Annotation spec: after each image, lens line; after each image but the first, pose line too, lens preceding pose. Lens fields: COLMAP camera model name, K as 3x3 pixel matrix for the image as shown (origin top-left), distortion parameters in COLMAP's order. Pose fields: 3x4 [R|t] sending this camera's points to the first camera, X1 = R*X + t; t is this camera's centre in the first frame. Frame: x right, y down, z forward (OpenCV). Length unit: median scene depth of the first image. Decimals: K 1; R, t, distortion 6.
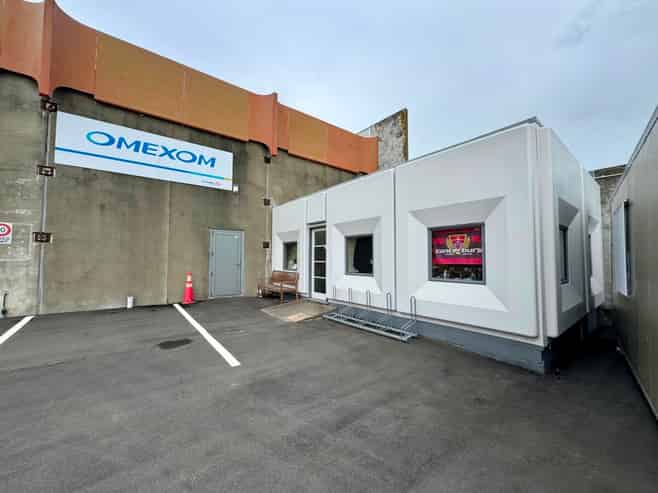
lens RADIAL K [[264.0, 0, 329.0], [0, 264.0, 246.5], [0, 0, 1]] dist [-0.000227, -0.000006]
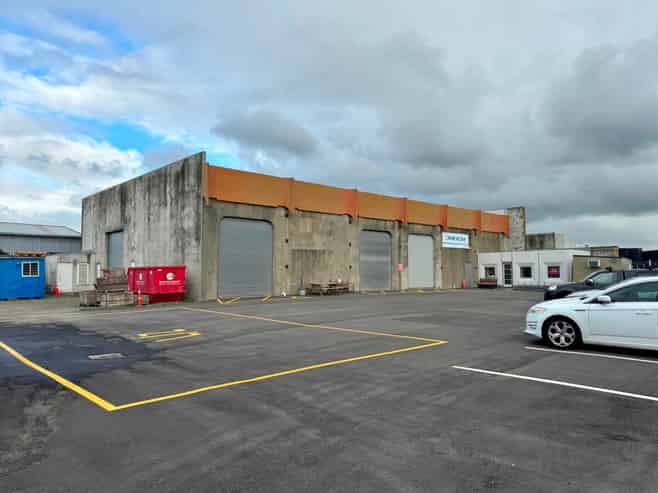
lens RADIAL K [[466.1, 0, 329.0], [0, 466.1, 246.5], [0, 0, 1]] dist [0.066055, -0.000615]
pose [[0.996546, -0.000994, 0.083033, -2.495179], [0.002283, 0.999878, -0.015433, -0.182380], [-0.083007, 0.015569, 0.996427, -4.195406]]
